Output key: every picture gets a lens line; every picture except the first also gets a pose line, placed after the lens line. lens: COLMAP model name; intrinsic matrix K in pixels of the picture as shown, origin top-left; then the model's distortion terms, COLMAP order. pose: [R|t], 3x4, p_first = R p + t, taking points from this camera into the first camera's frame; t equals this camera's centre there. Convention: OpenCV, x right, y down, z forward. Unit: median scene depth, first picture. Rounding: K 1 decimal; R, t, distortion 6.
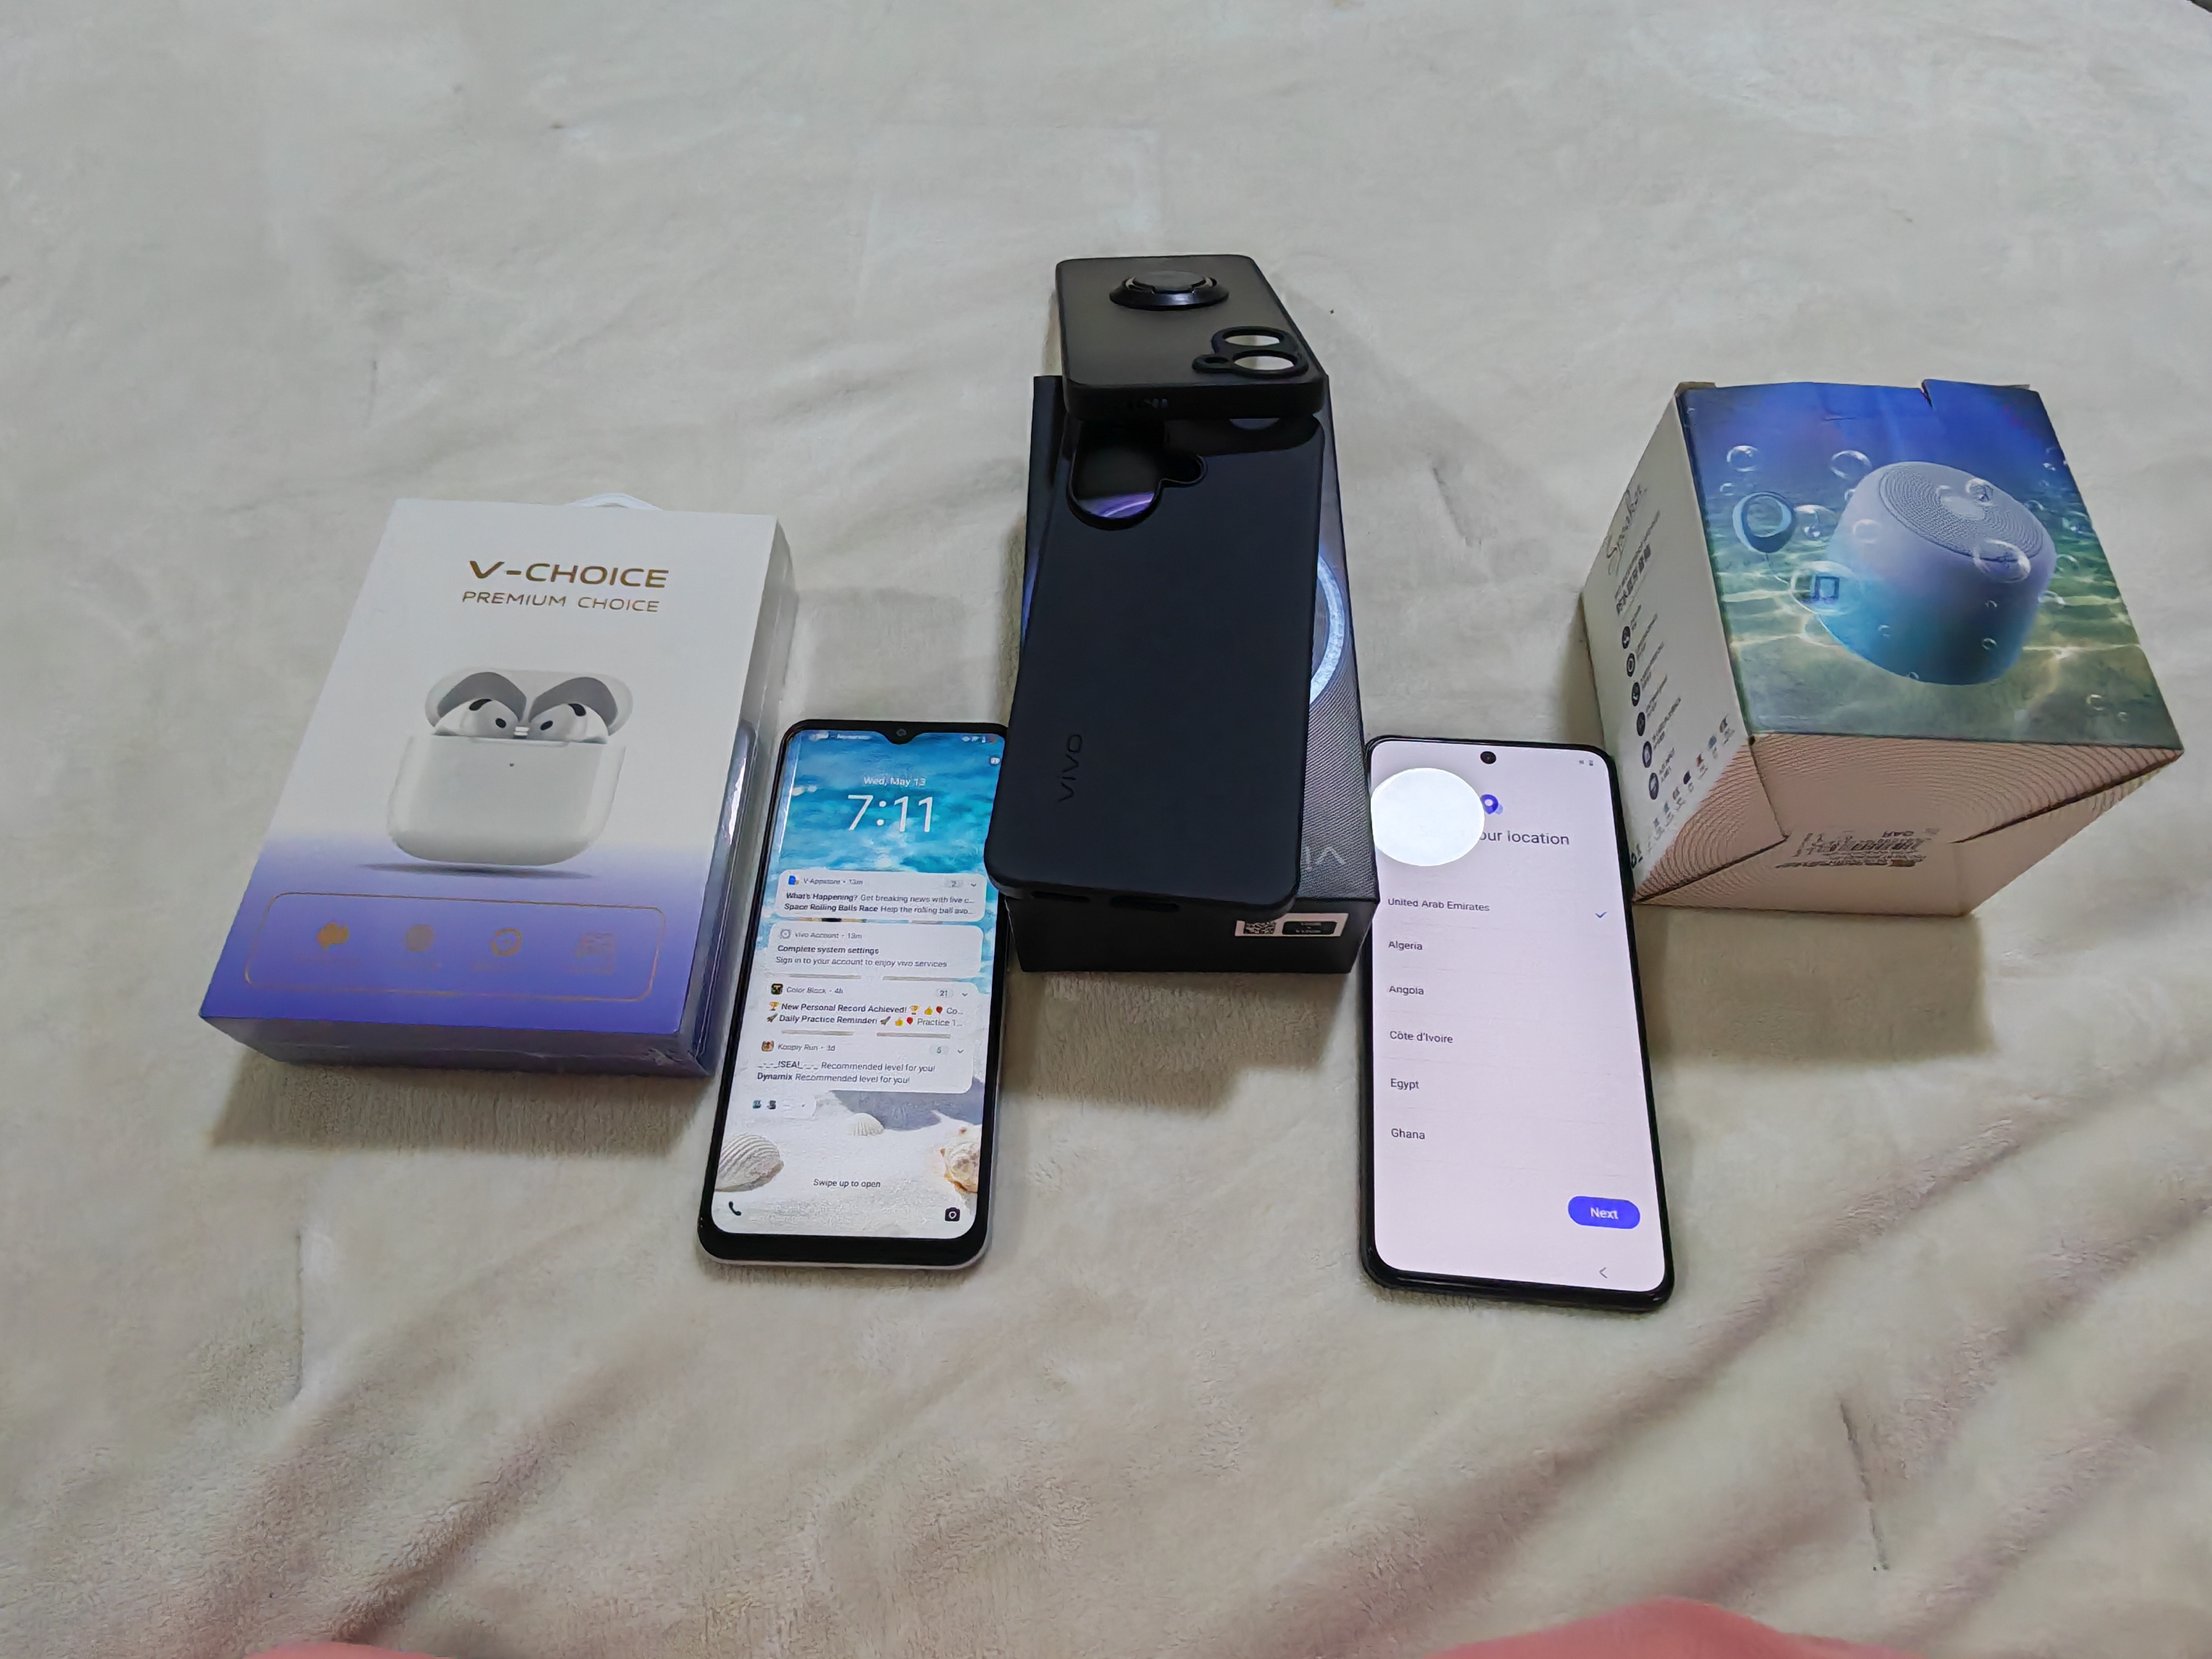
lens RADIAL K [[1144.1, 0, 1106.0], [0, 1144.1, 829.5], [0, 0, 1]] dist [-0.002297, 0.000413]
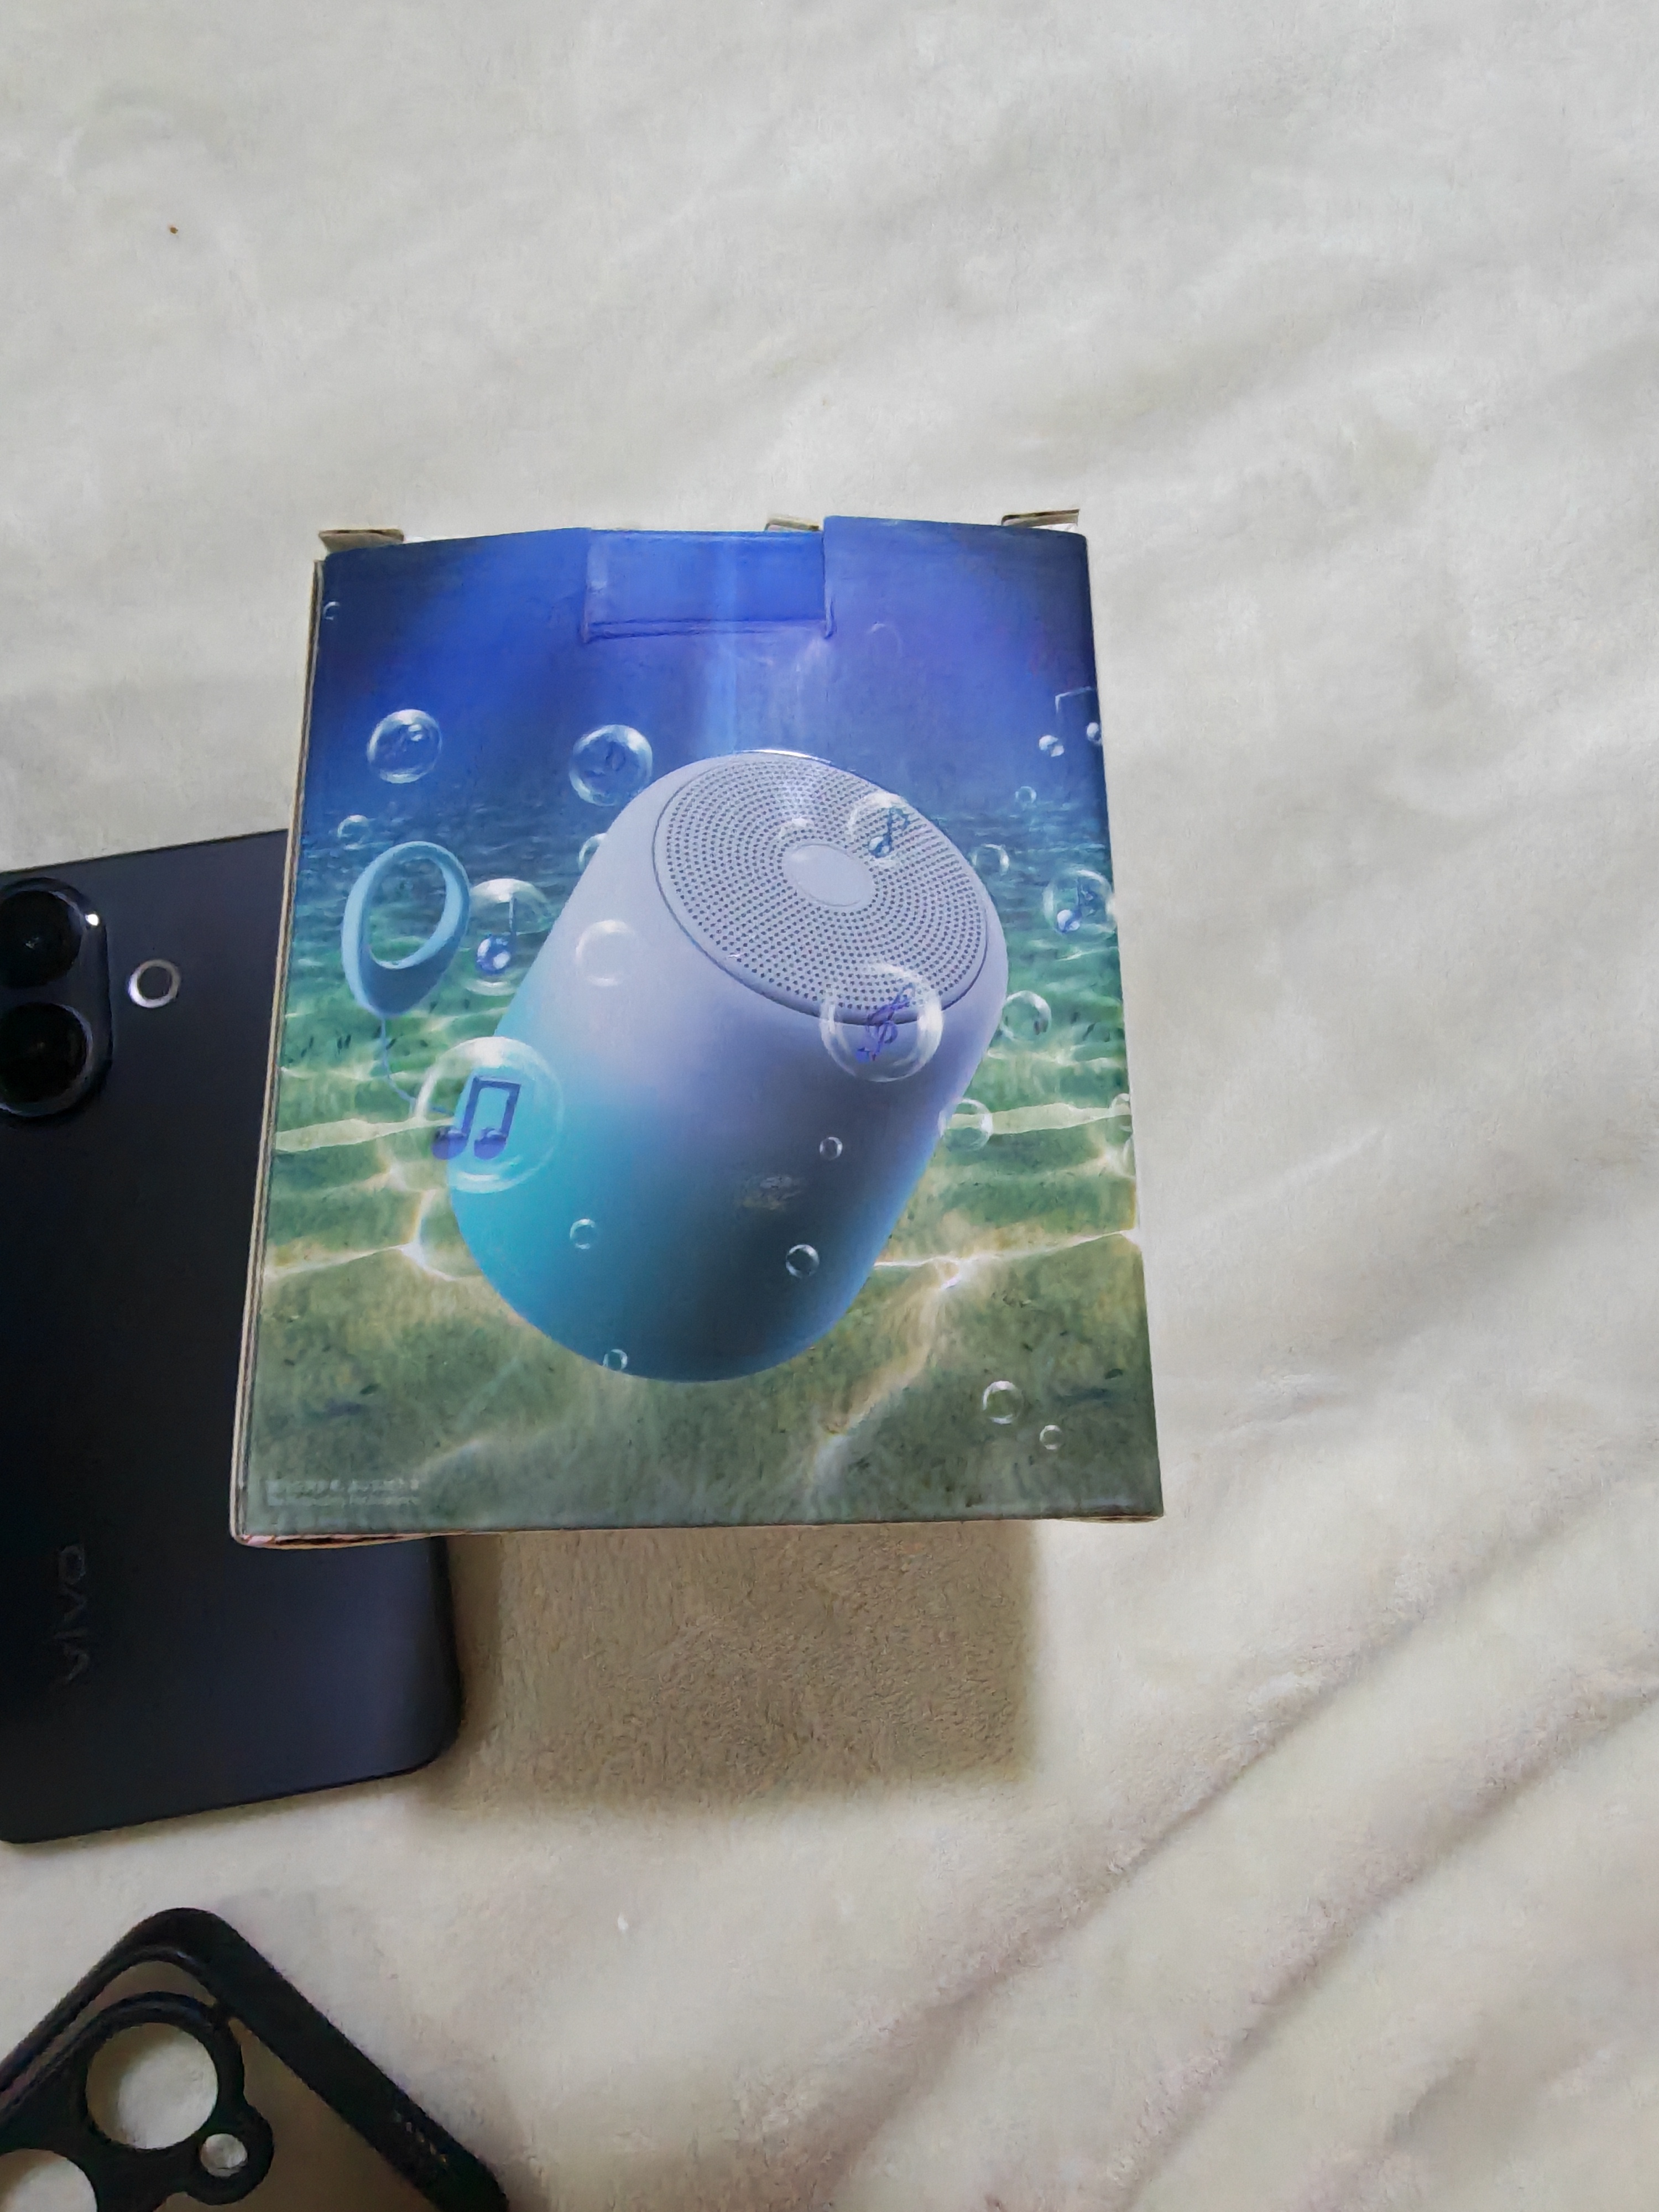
lens RADIAL K [[1144.1, 0, 829.5], [0, 1144.1, 1106.0], [0, 0, 1]] dist [-0.002297, 0.000413]
pose [[0.991537, -0.089314, 0.094222, 0.719435], [0.061542, 0.962384, 0.264629, -0.321554], [-0.114313, -0.256591, 0.959736, 0.570760]]
